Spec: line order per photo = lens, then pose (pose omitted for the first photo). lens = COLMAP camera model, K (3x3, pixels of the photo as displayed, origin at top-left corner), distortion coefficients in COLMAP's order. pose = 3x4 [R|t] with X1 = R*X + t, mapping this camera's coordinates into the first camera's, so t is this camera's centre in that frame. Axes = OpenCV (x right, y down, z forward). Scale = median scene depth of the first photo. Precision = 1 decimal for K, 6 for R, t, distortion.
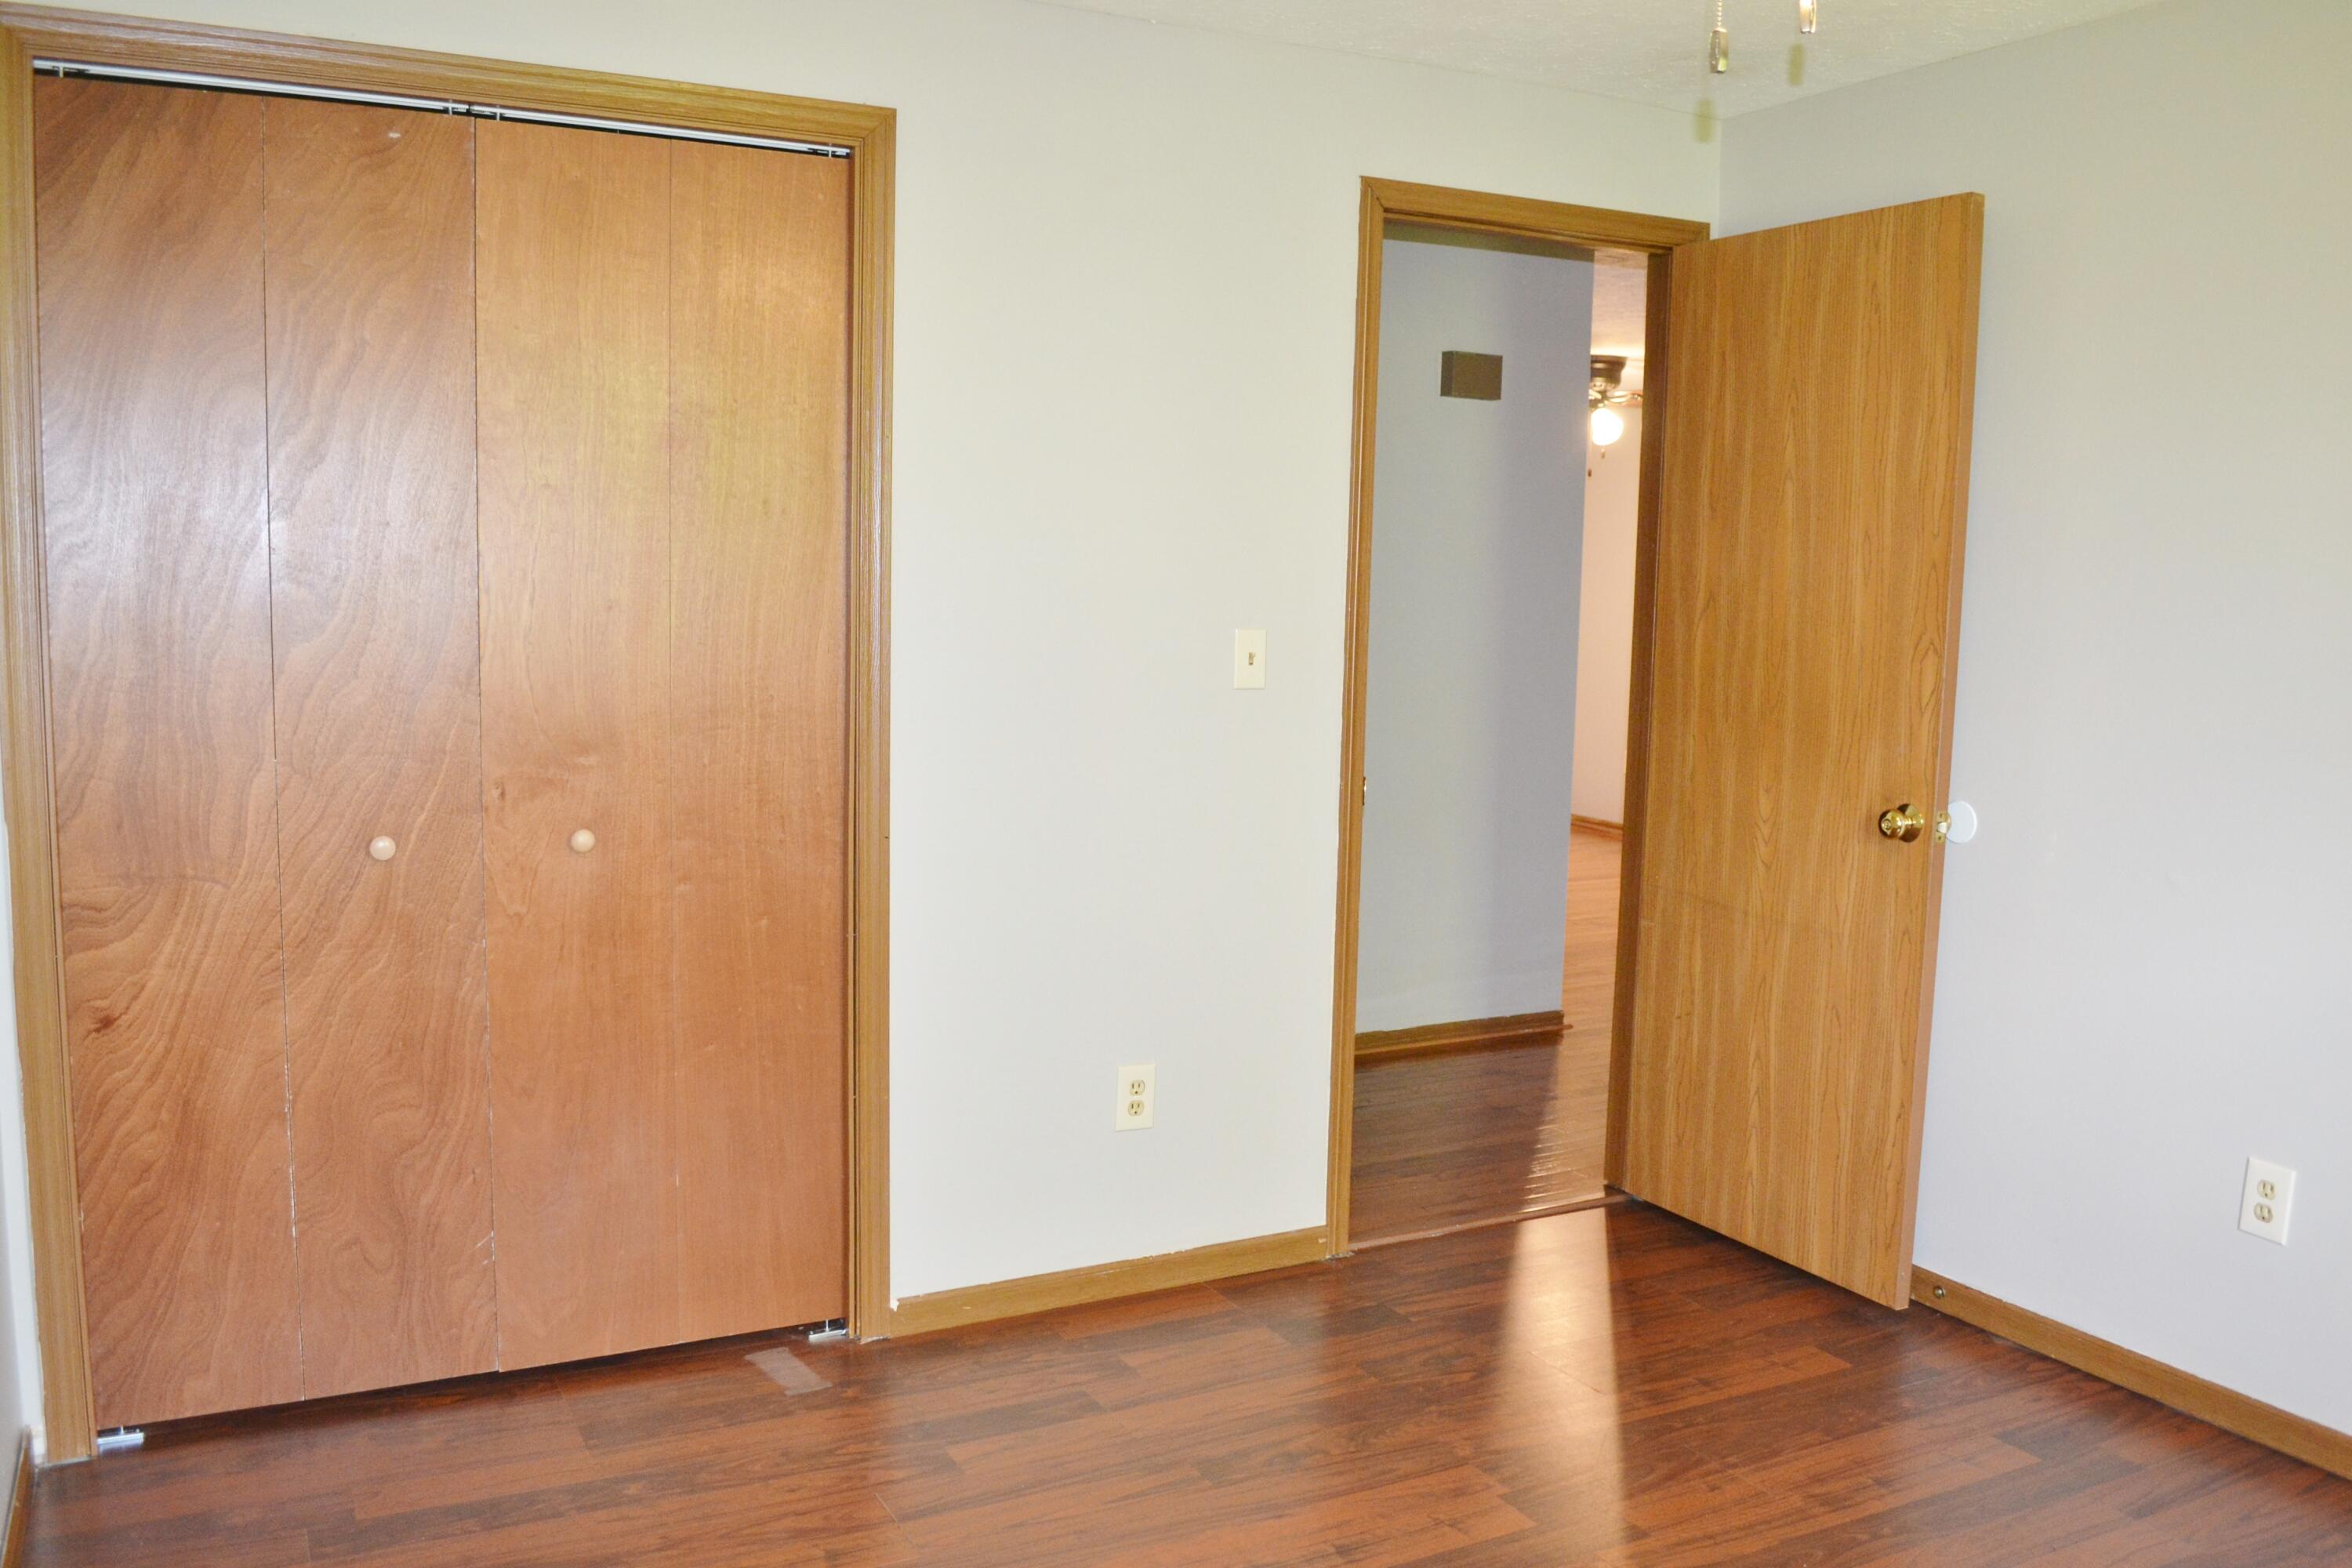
lens RADIAL K [[1901.3, 0, 1181.6], [0, 1901.3, 780.7], [0, 0, 1]] dist [-0.074589, 0.002832]
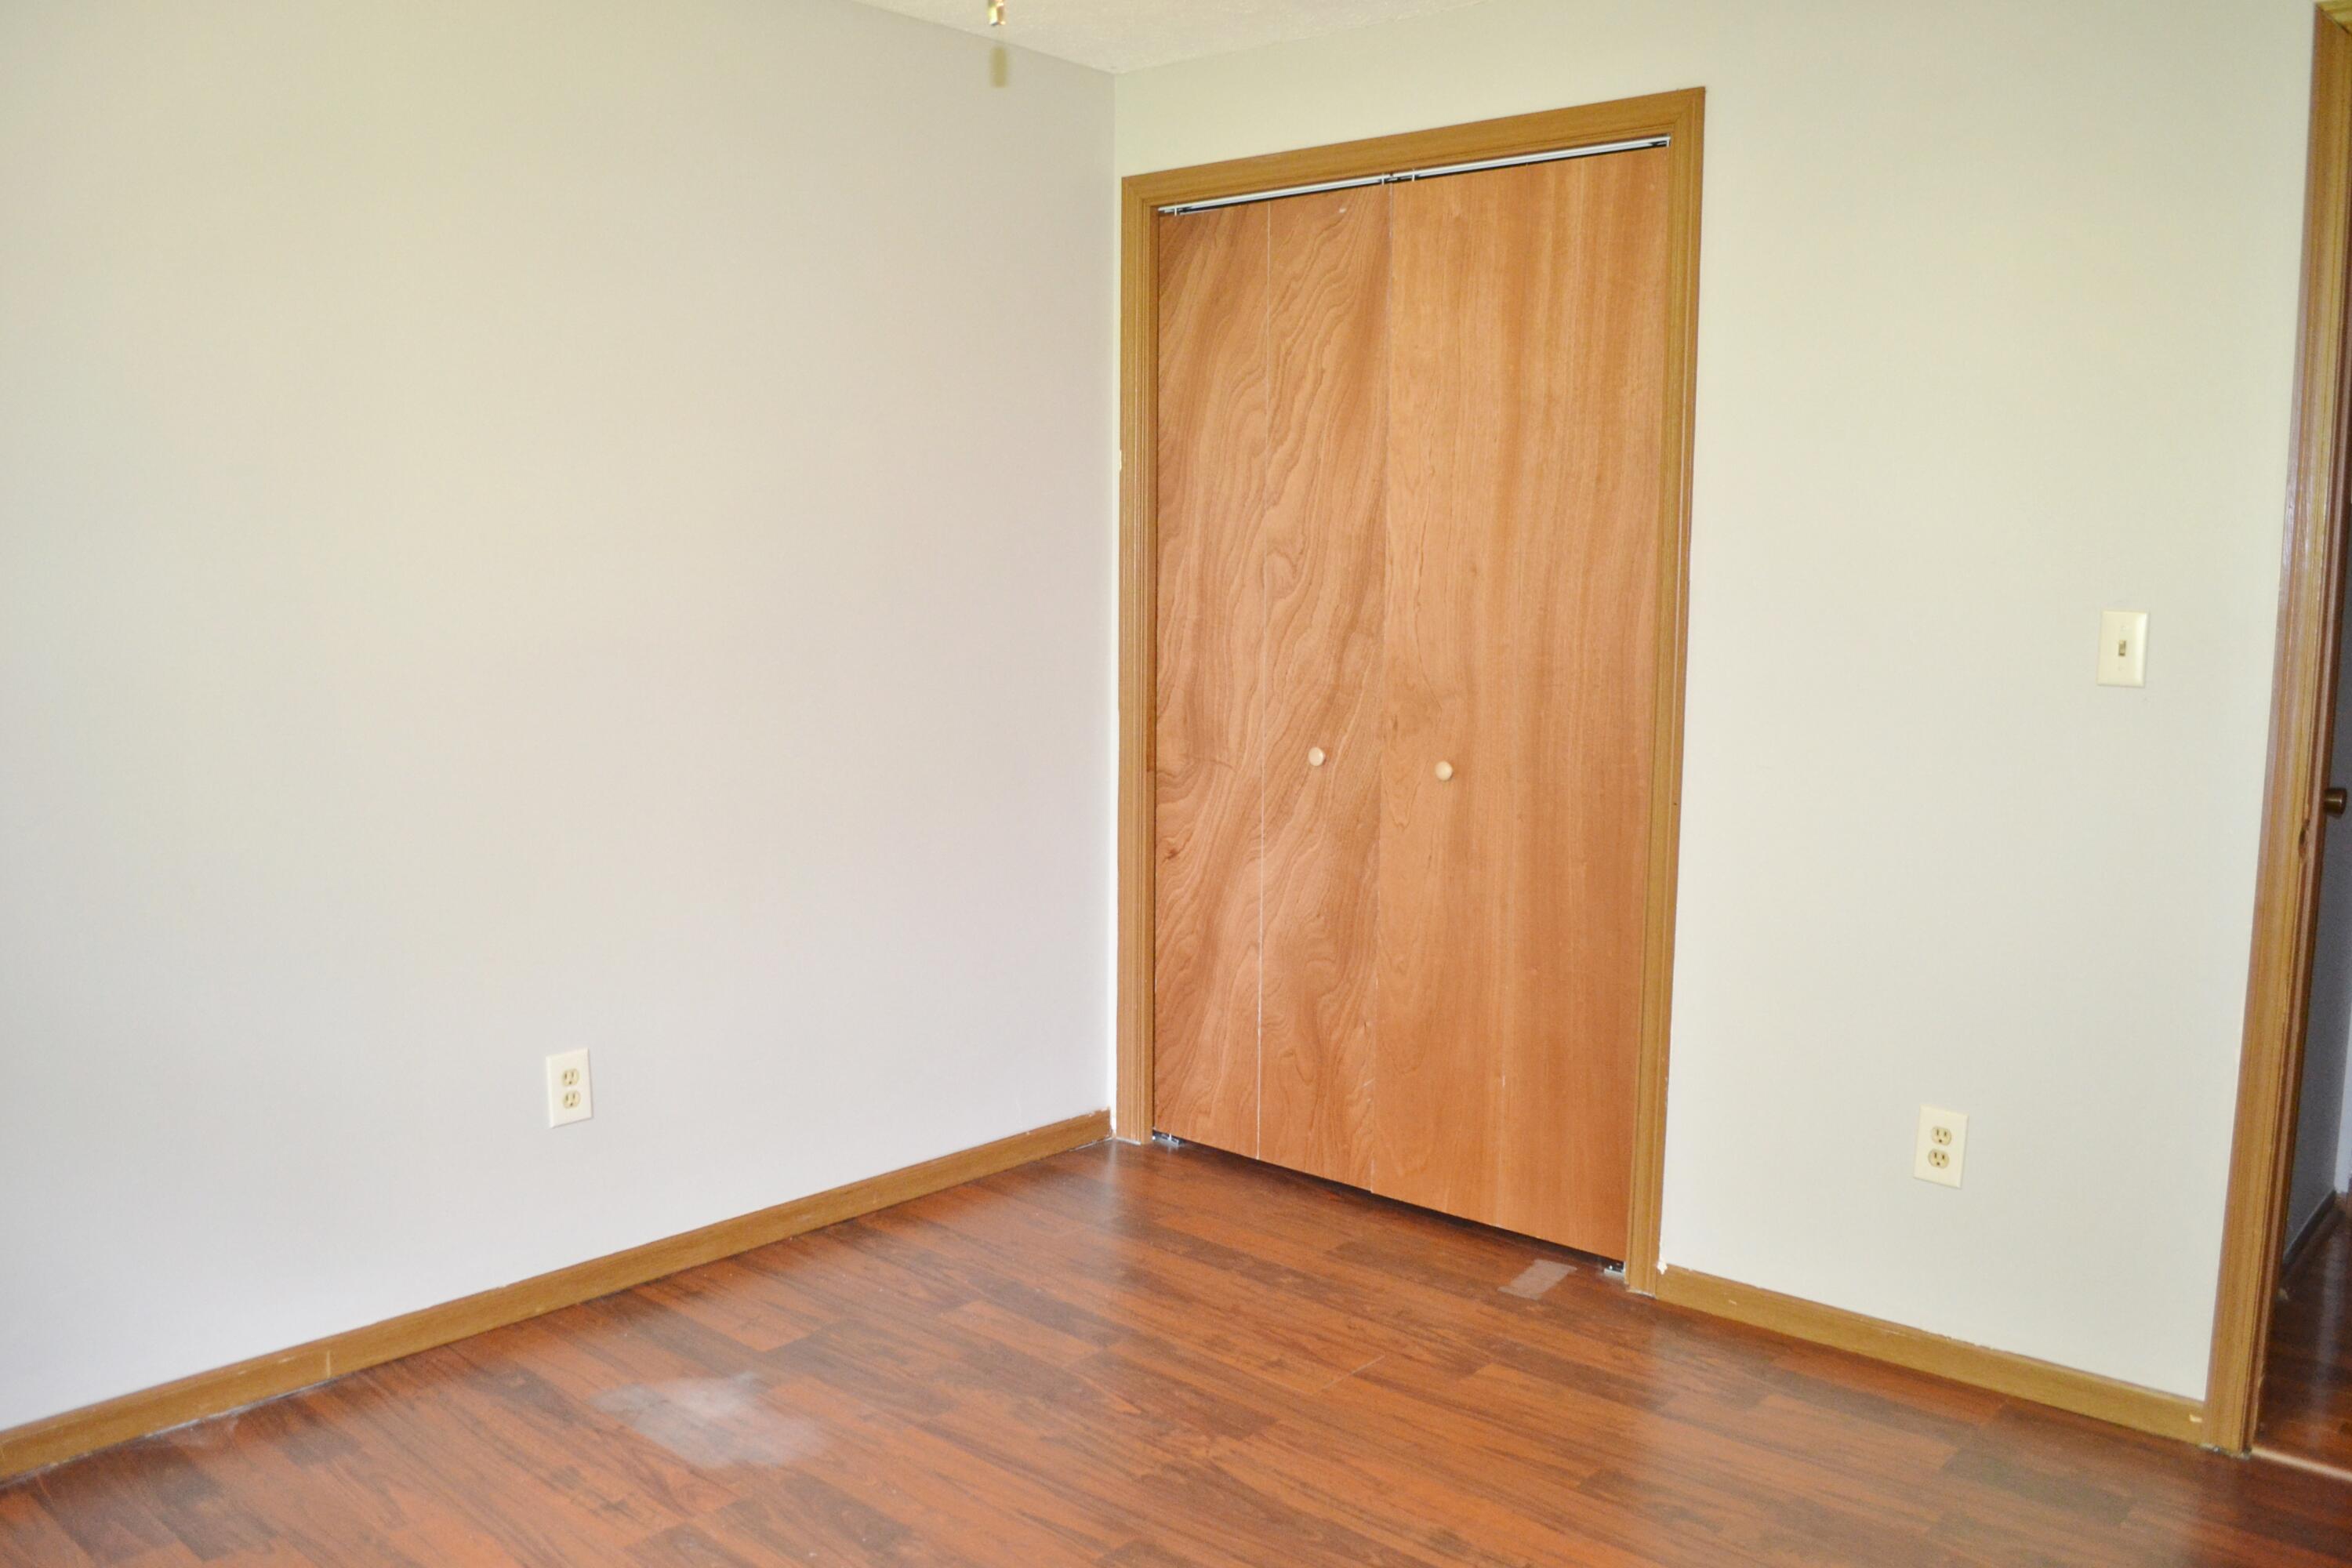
lens RADIAL K [[1901.3, 0, 1164.0], [0, 1901.3, 790.1], [0, 0, 1]] dist [-0.074589, 0.002832]
pose [[0.345955, 0.096795, -0.933245, 0.758762], [-0.107692, 0.992187, 0.062987, -0.012877], [0.932050, 0.078713, 0.353676, 0.420096]]
